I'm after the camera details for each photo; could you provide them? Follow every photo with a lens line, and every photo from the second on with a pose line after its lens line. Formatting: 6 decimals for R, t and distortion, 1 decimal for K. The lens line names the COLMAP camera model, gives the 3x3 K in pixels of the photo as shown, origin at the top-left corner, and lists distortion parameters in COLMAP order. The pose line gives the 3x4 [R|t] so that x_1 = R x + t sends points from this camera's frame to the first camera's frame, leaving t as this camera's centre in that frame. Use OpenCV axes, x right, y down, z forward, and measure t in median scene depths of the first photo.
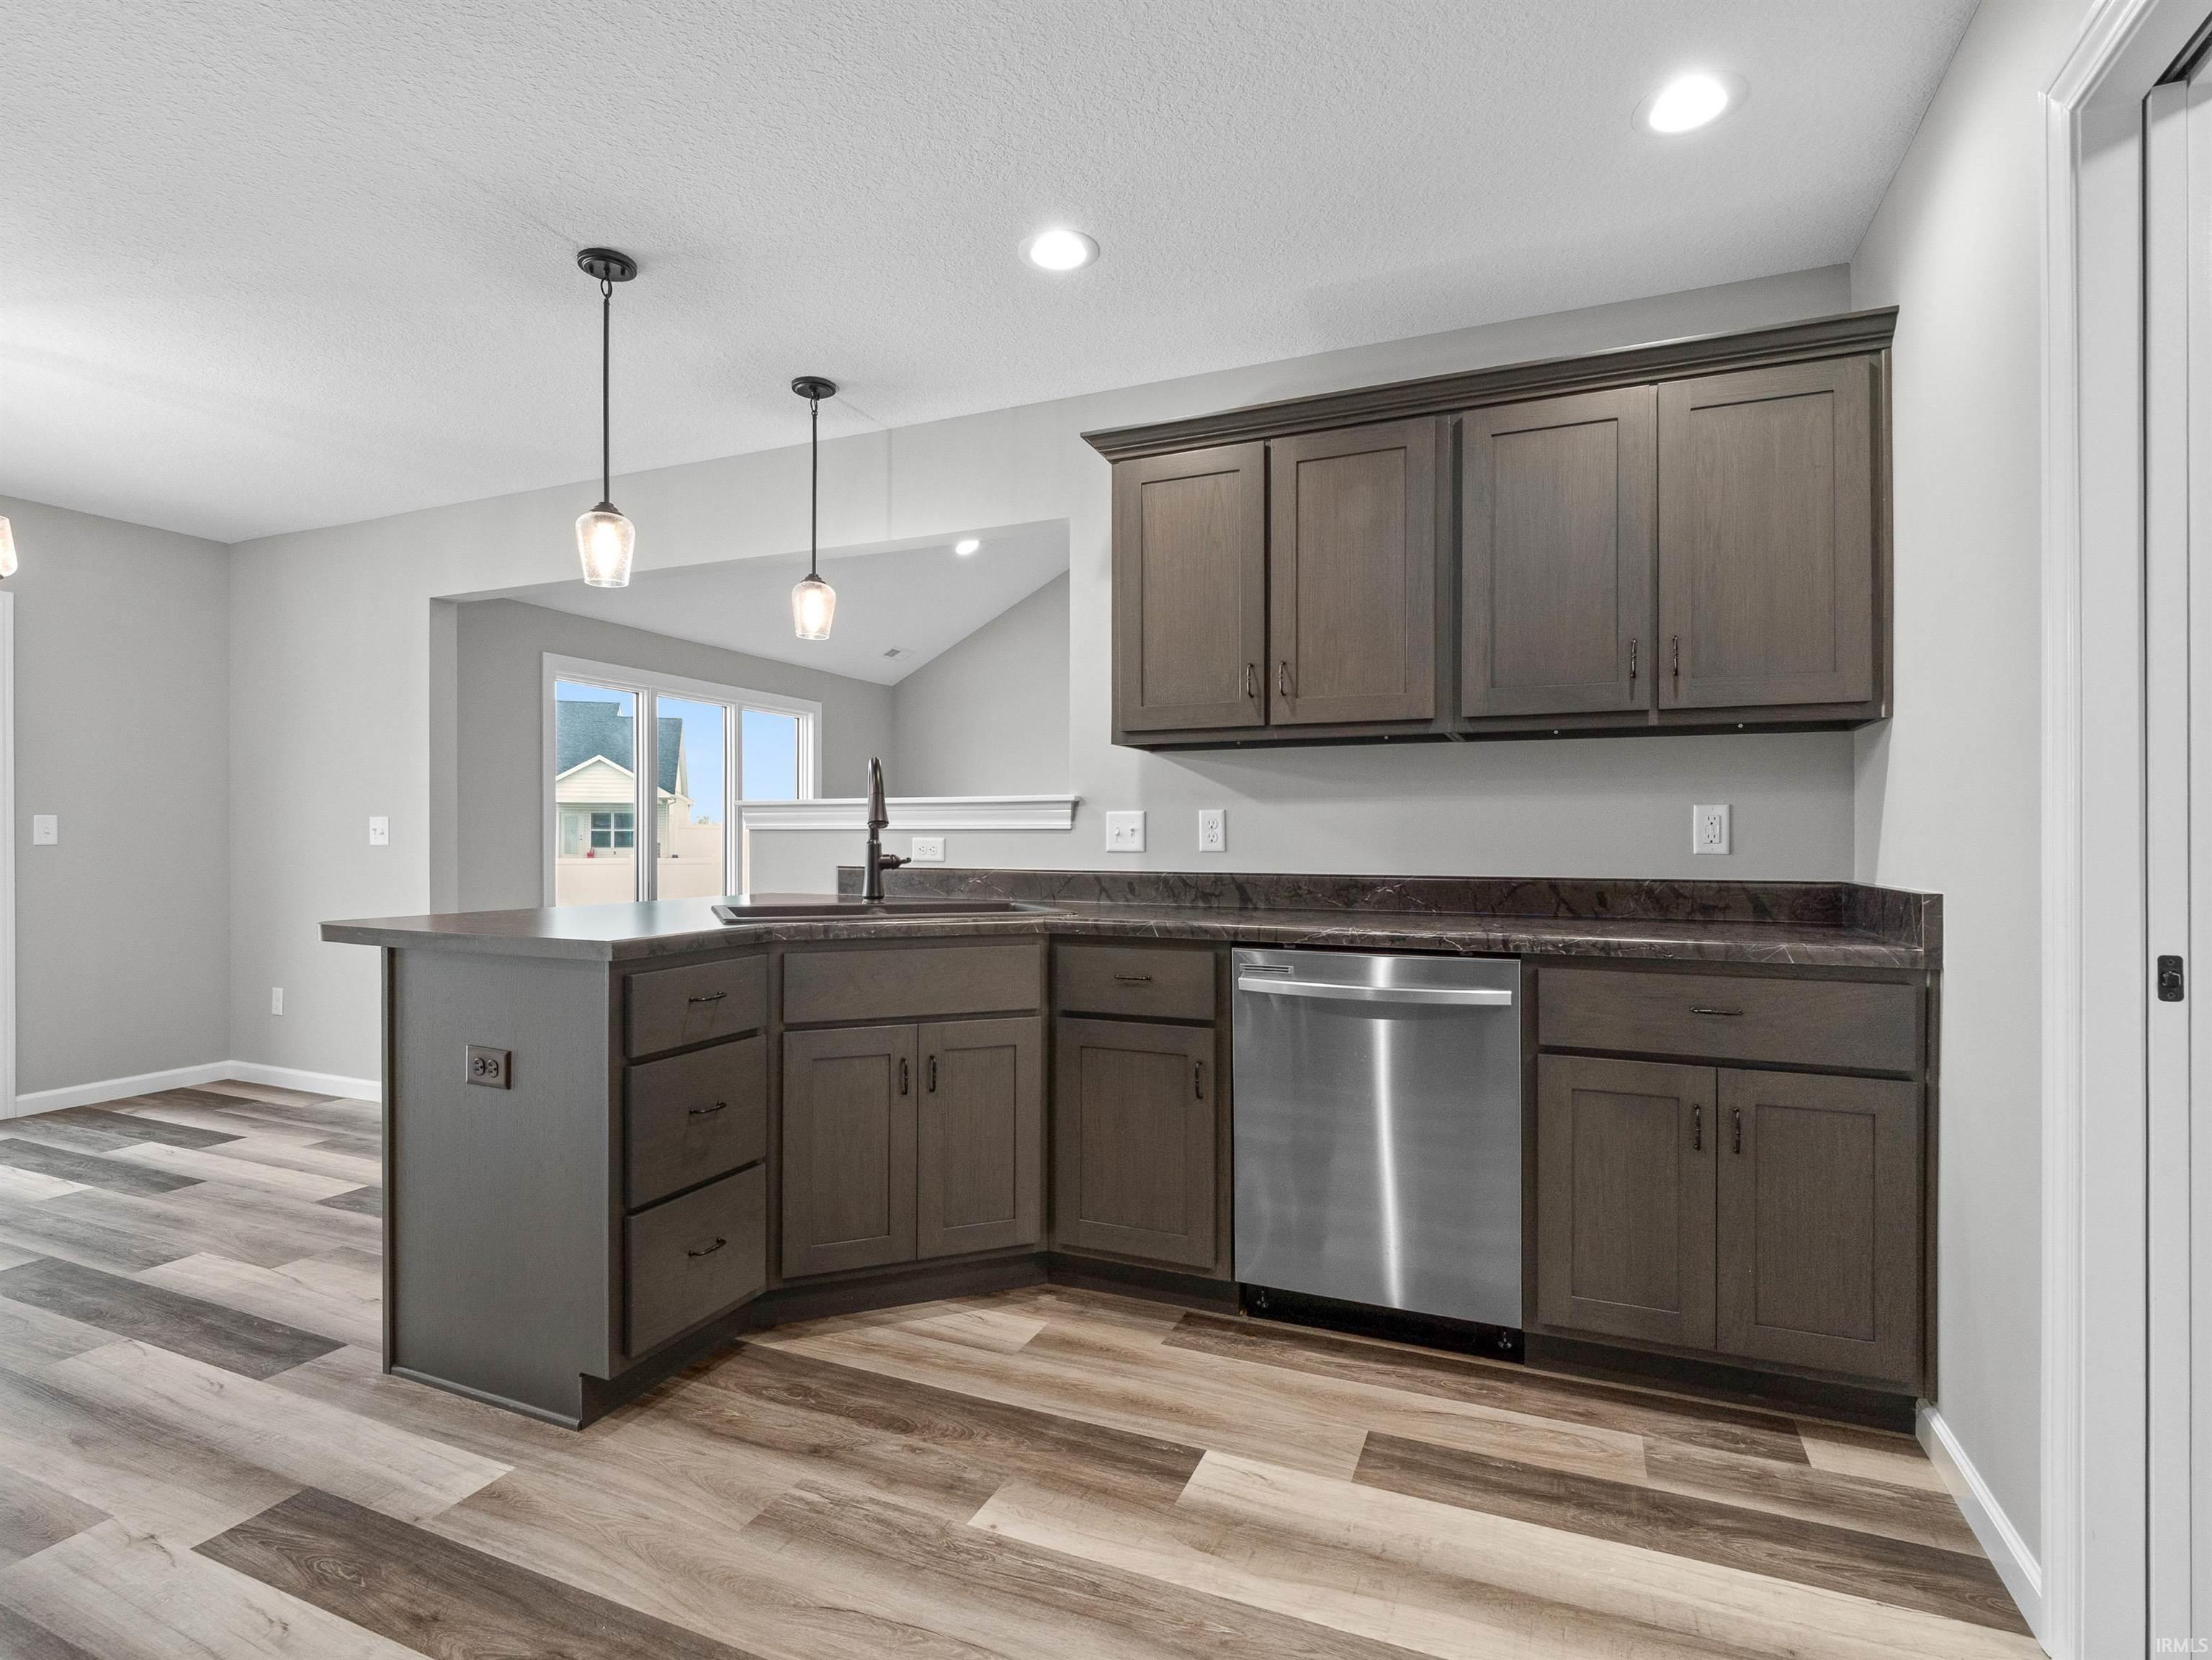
lens RADIAL K [[1088.0, 0, 1098.5], [0, 1088.0, 838.6], [0, 0, 1]] dist [-0.005689, -0.000475]
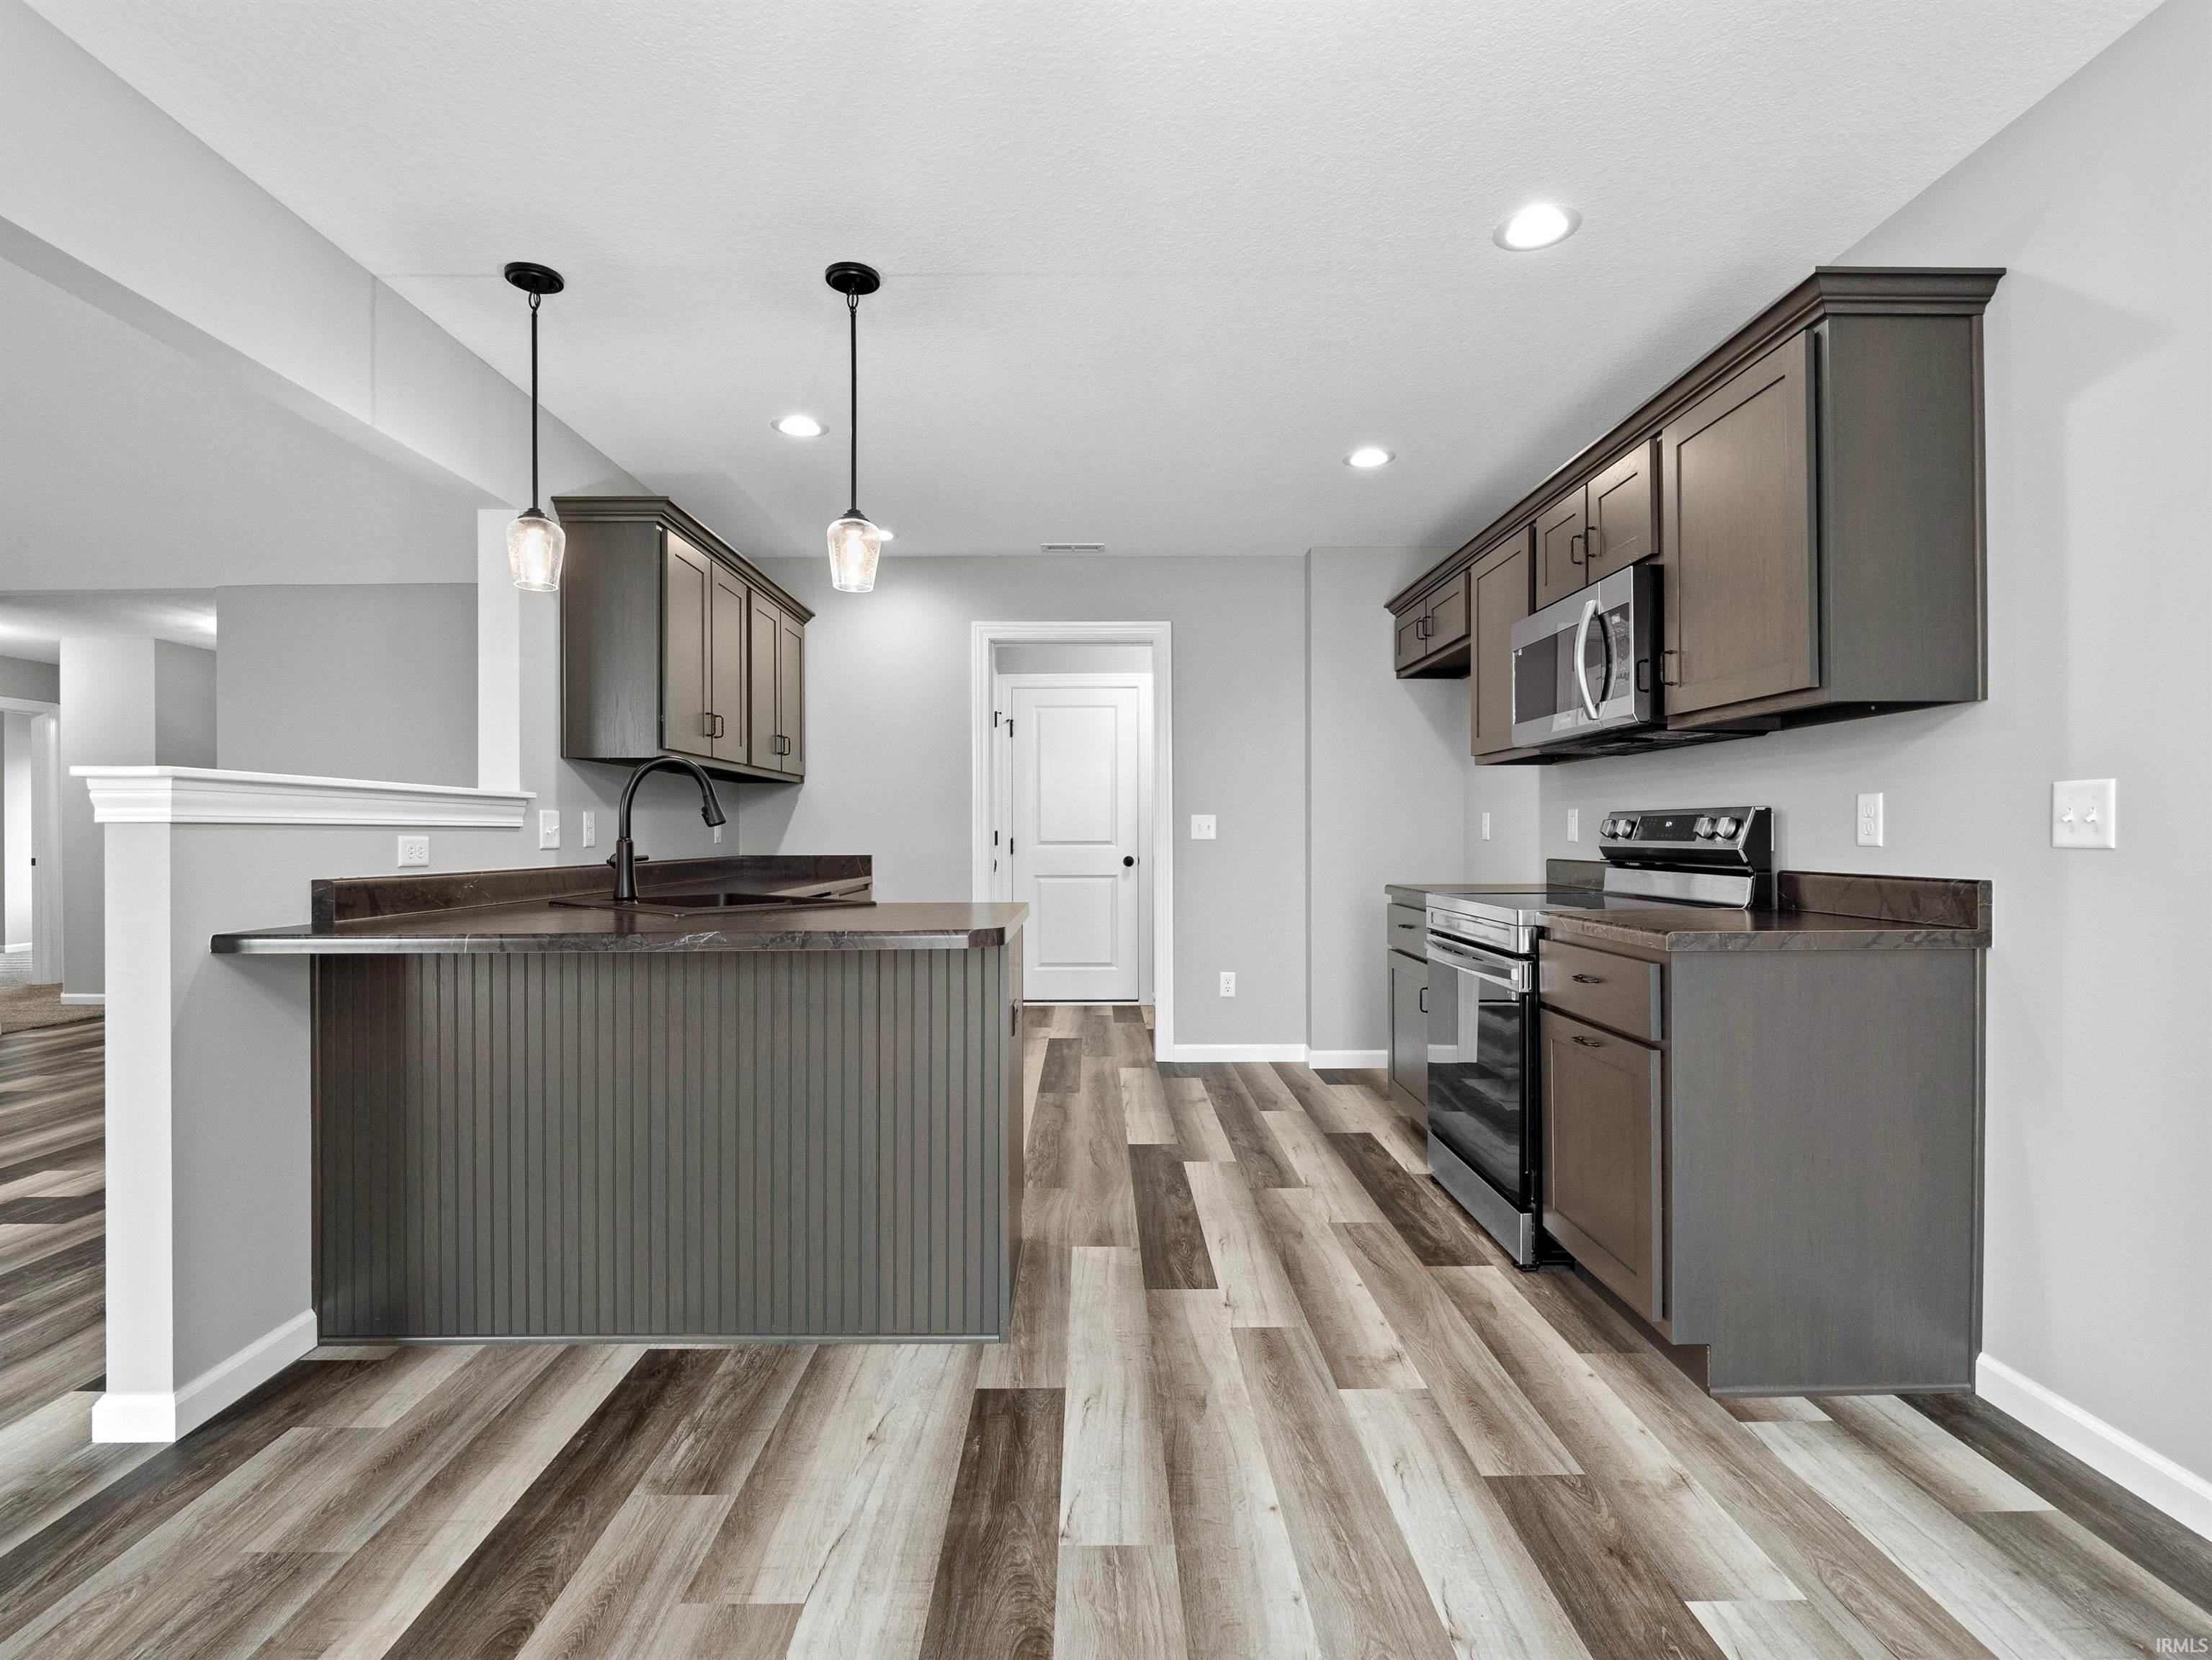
lens RADIAL K [[1088.0, 0, 1097.0], [0, 1088.0, 826.5], [0, 0, 1]] dist [-0.005689, -0.000475]
pose [[-0.402656, 0.008293, 0.915314, -1.599384], [0.003735, 0.999966, -0.007417, 0.000353], [-0.915344, 0.000432, -0.402673, 1.295164]]
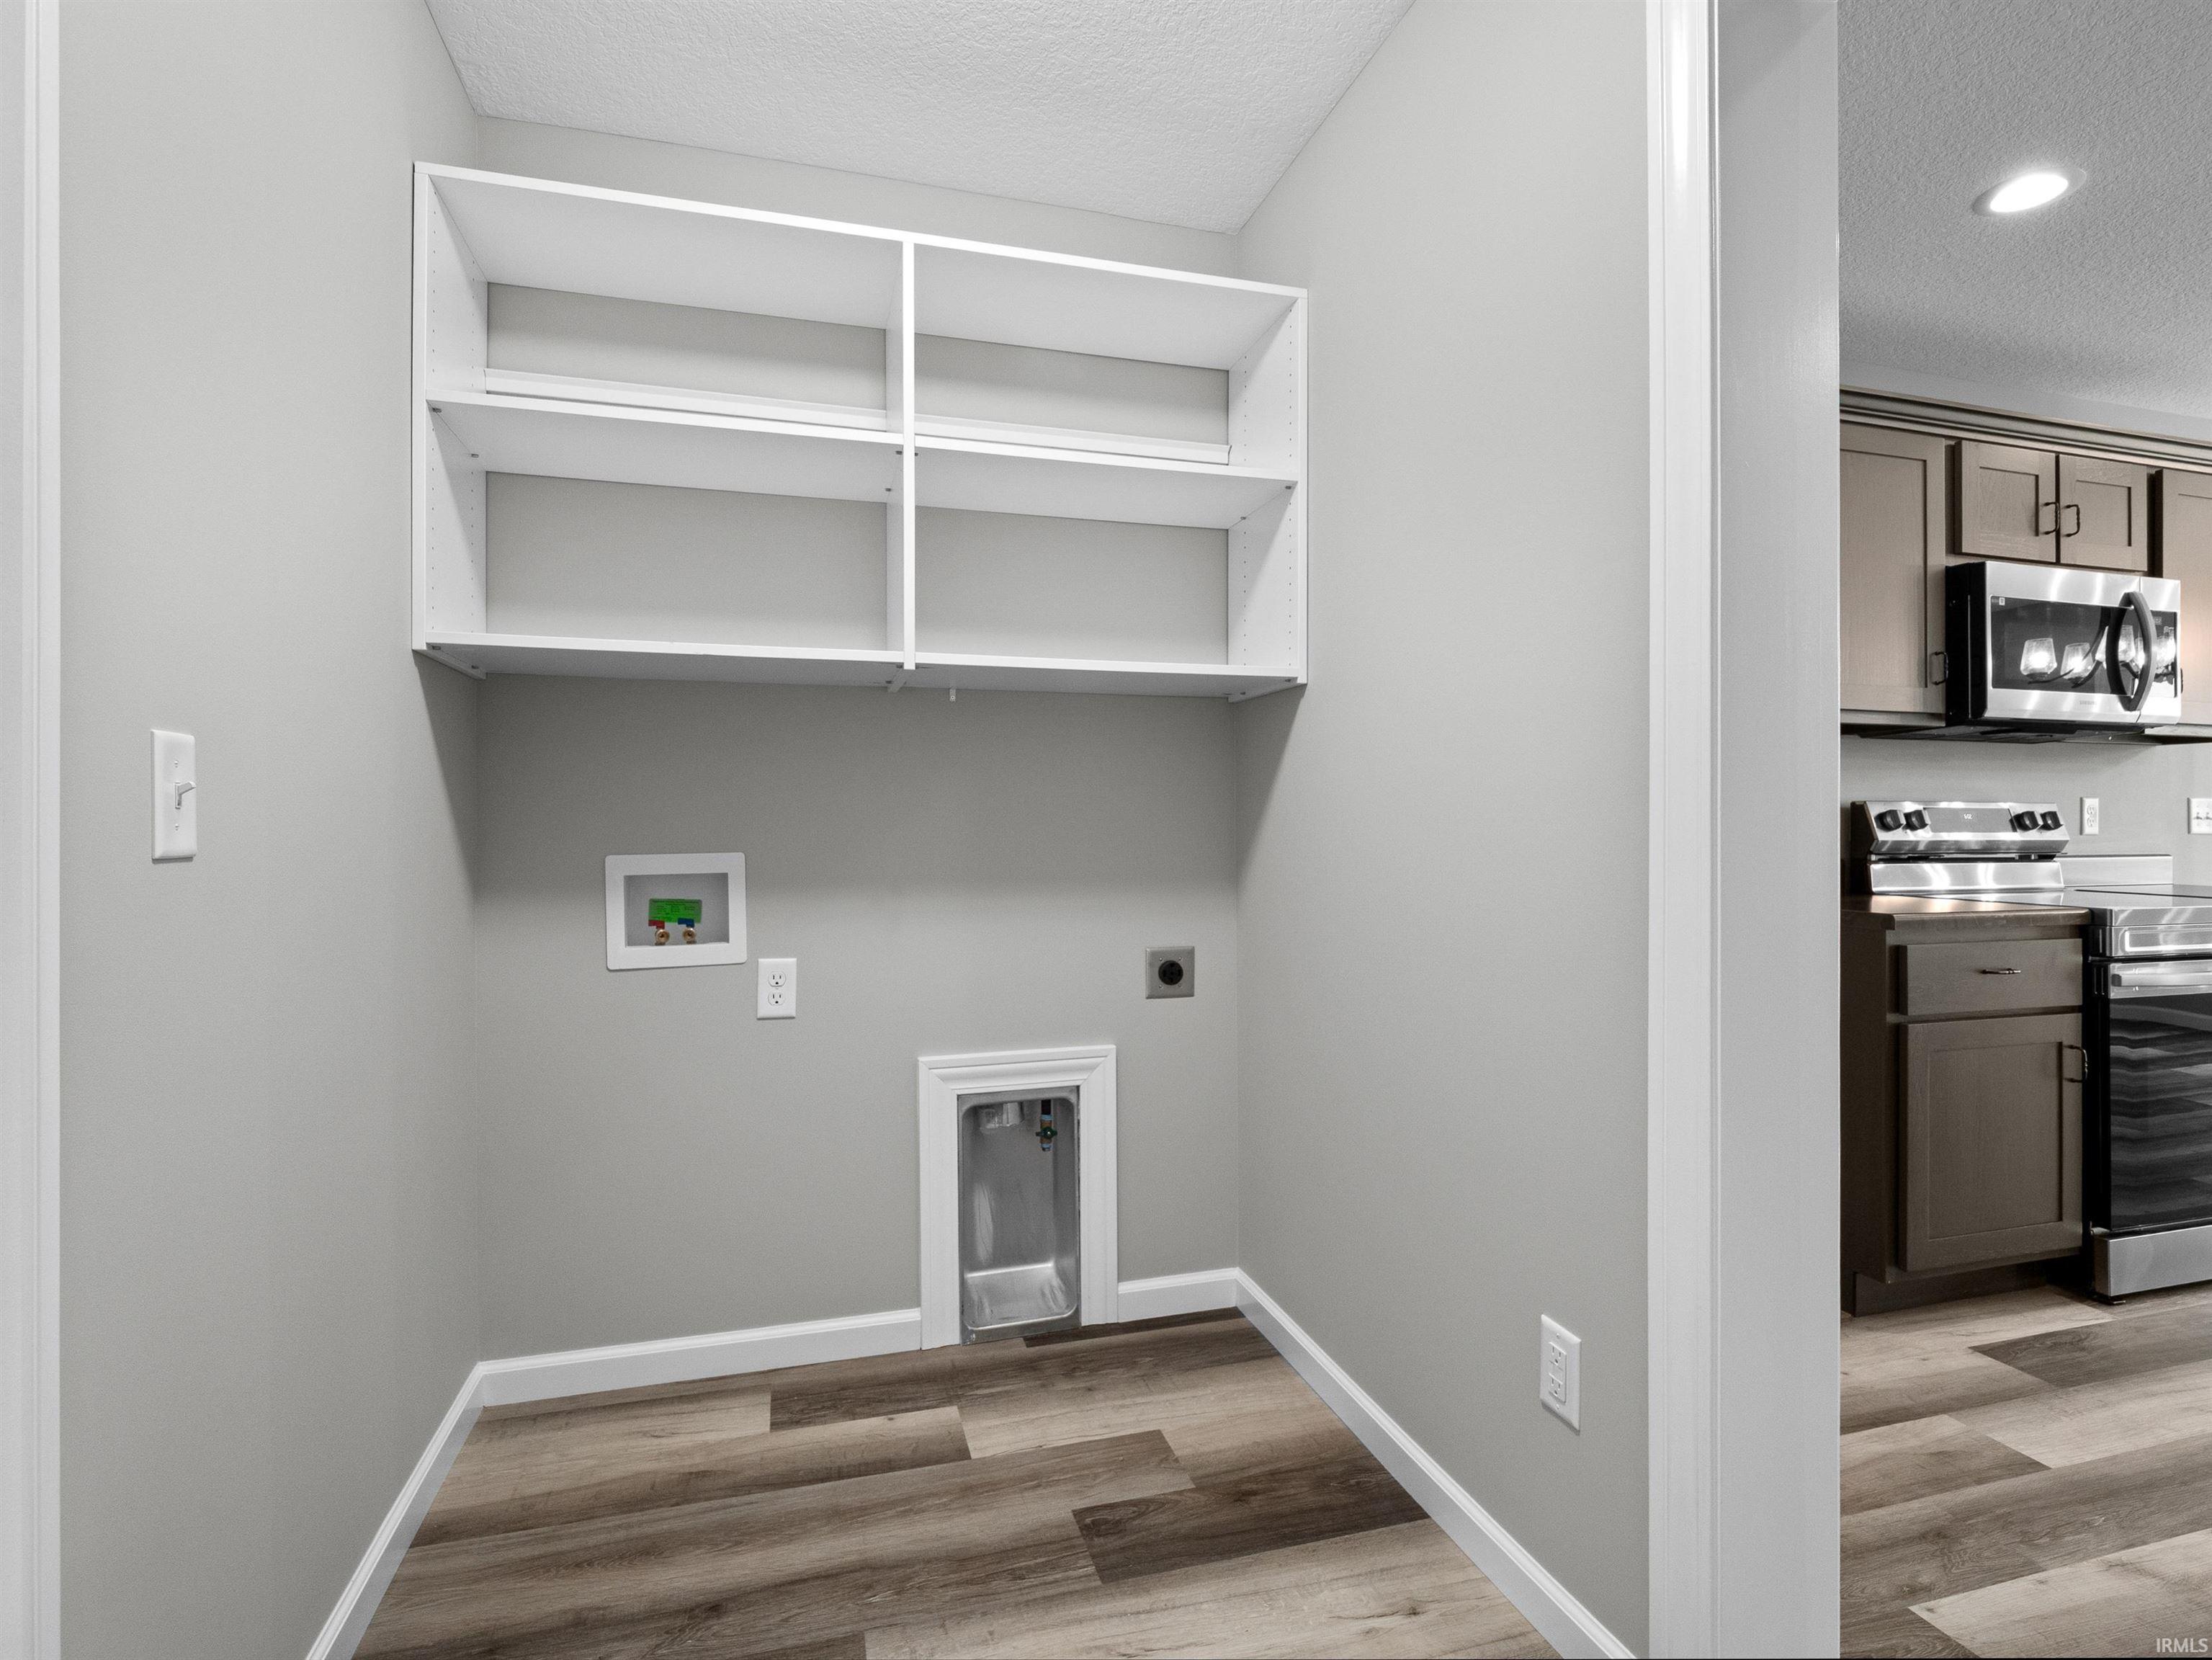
lens RADIAL K [[1088.0, 0, 1095.7], [0, 1088.0, 812.9], [0, 0, 1]] dist [-0.005689, -0.000475]
pose [[-0.771426, -0.006750, -0.636284, 1.034809], [-0.003618, 0.999974, -0.006222, -0.001811], [0.636309, -0.002498, -0.771430, 0.462376]]
